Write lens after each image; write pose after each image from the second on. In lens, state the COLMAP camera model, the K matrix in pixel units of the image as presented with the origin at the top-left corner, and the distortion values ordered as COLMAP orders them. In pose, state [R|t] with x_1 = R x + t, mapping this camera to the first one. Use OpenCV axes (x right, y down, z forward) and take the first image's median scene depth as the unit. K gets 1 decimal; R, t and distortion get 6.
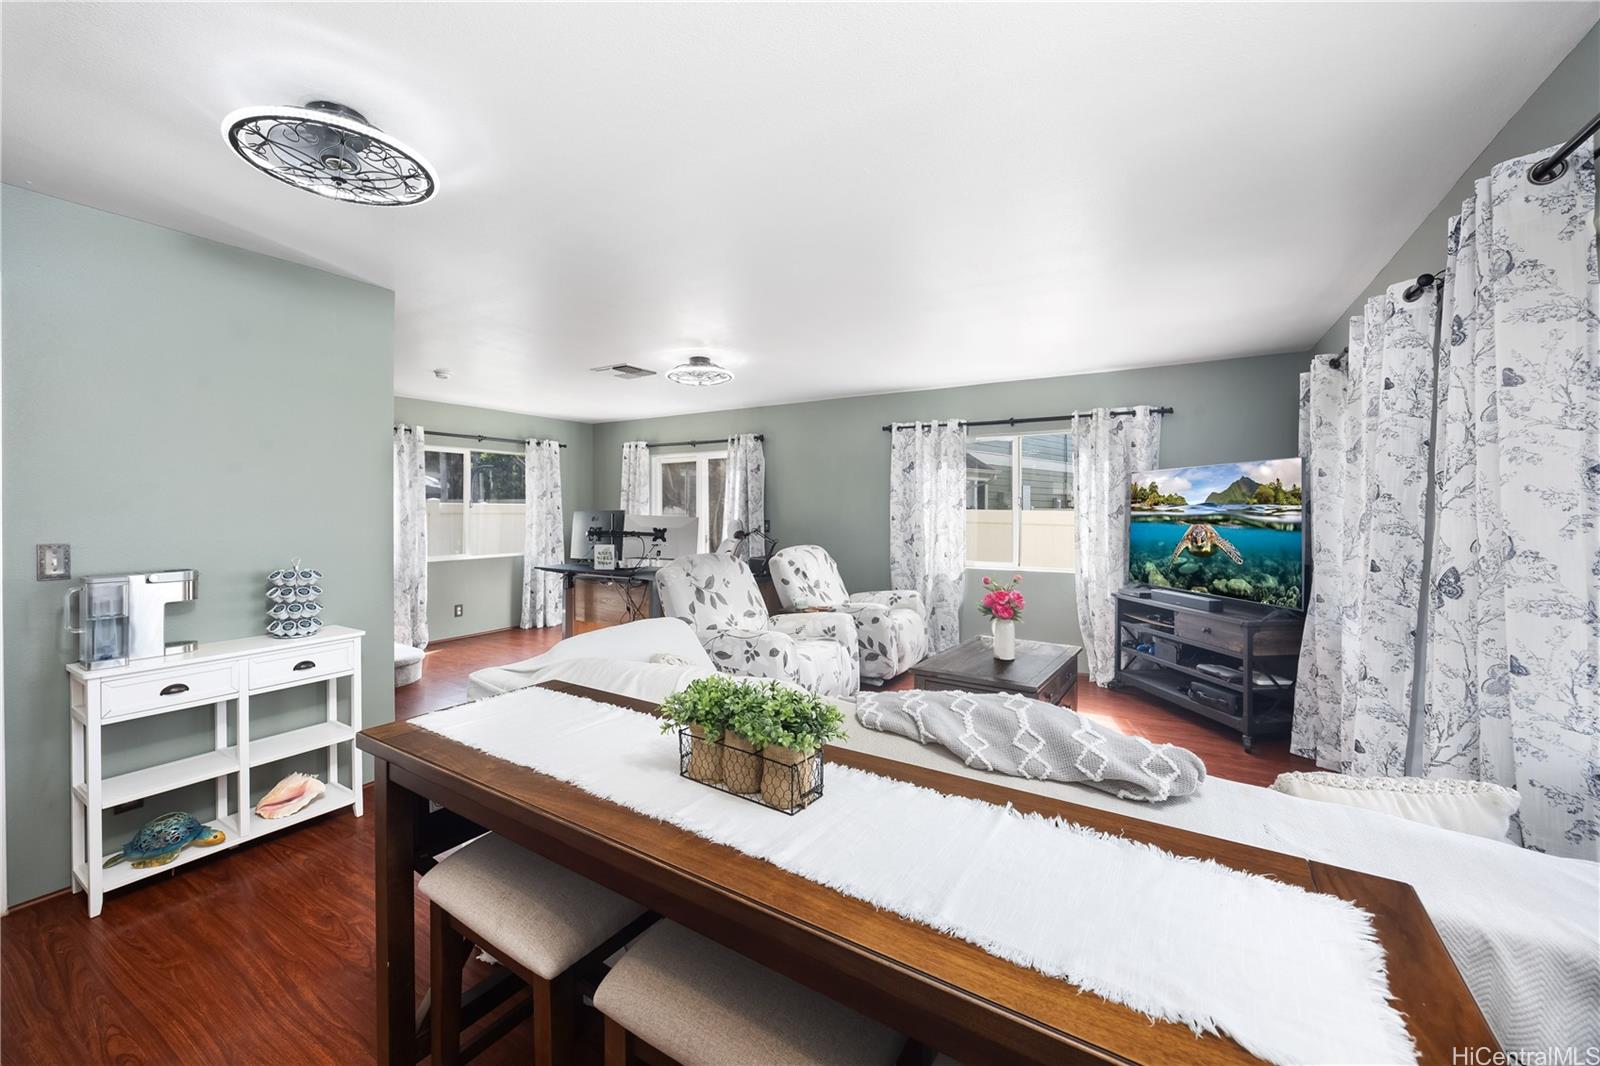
lens RADIAL K [[644.6, 0, 773.4], [0, 644.6, 513.5], [0, 0, 1]] dist [0.001802, 0.000050]
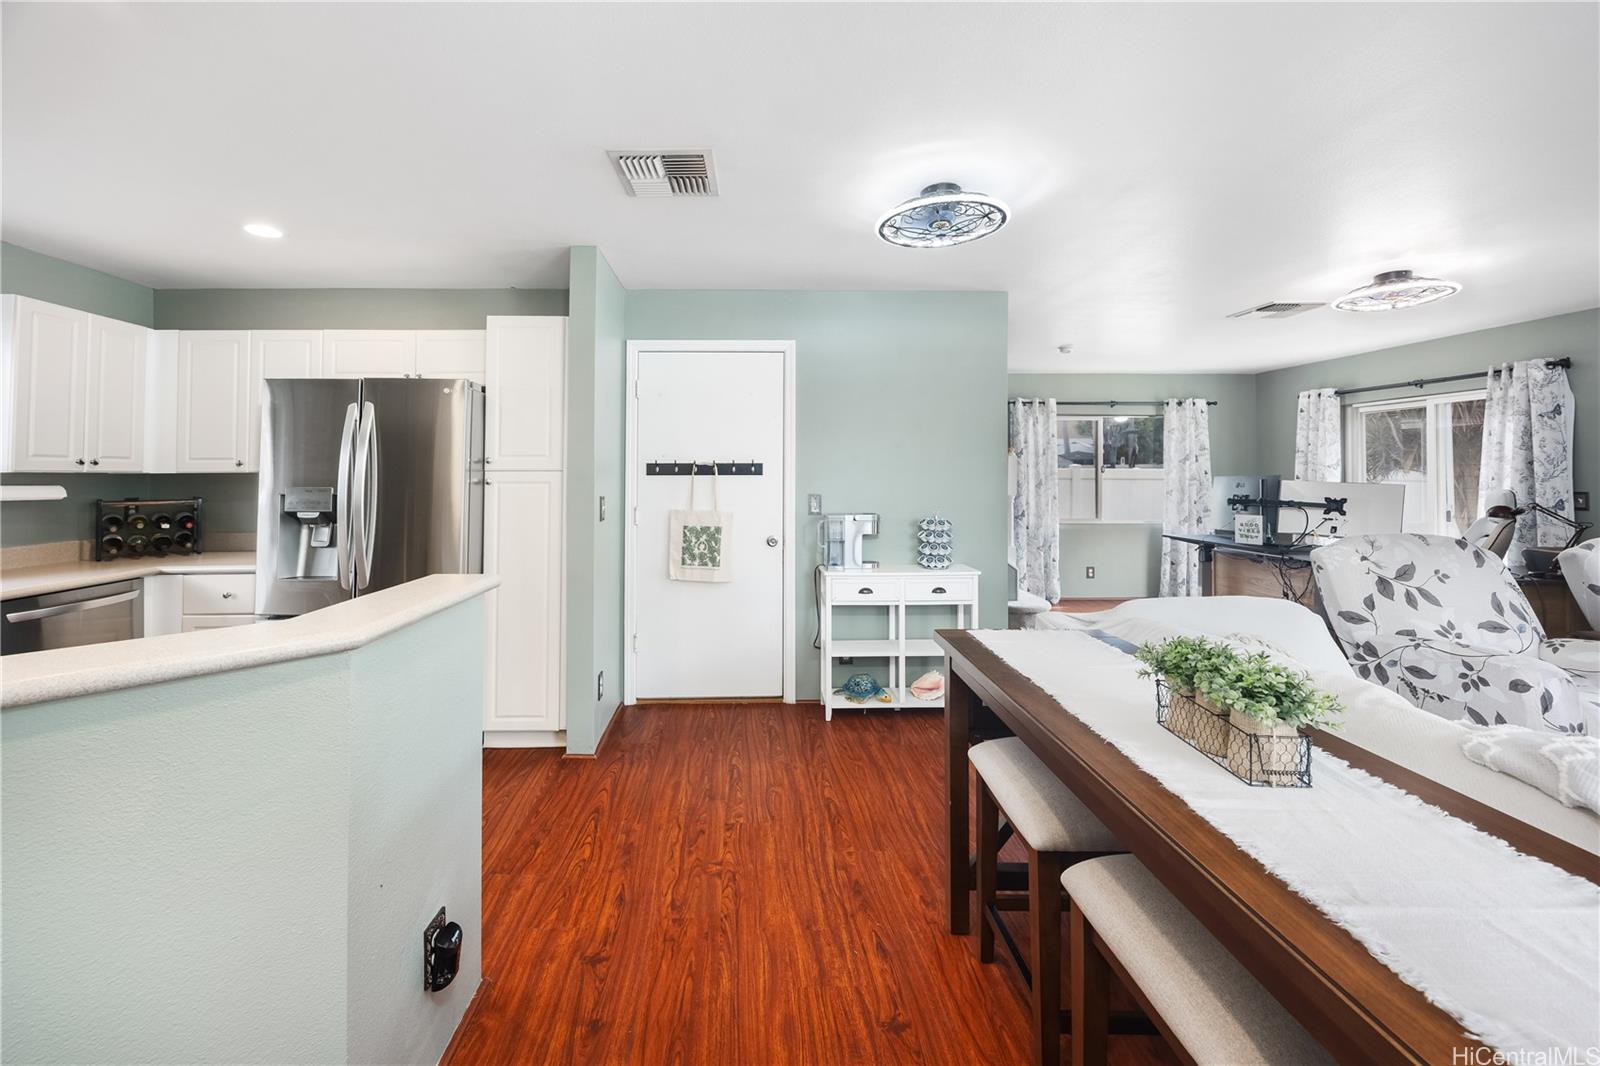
lens RADIAL K [[642.1, 0, 752.9], [0, 642.1, 457.9], [0, 0, 1]] dist [0.008532, -0.000014]
pose [[0.558356, -0.021455, -0.829324, 0.104683], [-0.006044, 0.999534, -0.029927, 0.001932], [0.829580, 0.021722, 0.557966, -0.042666]]
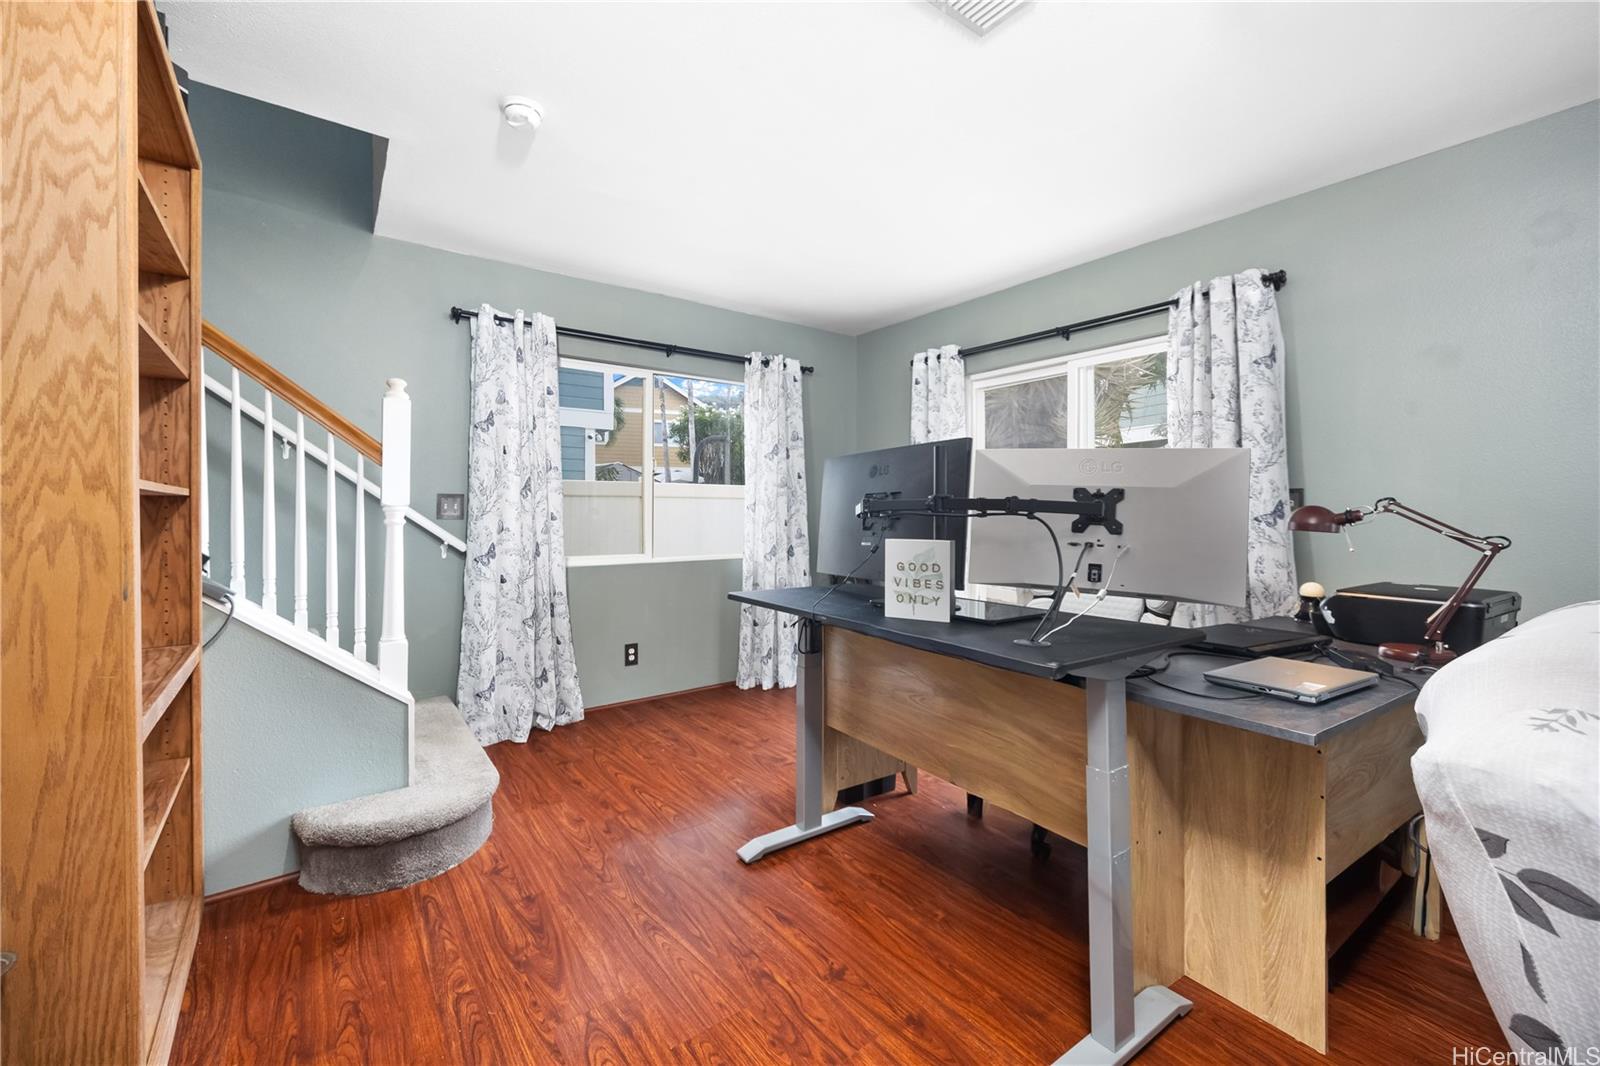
lens RADIAL K [[644.6, 0, 773.4], [0, 644.6, 513.5], [0, 0, 1]] dist [0.001802, 0.000050]
pose [[0.927801, -0.000504, -0.373075, -0.256780], [0.000525, 1.000000, -0.000045, 0.042871], [0.373075, -0.000154, 0.927801, 0.834195]]
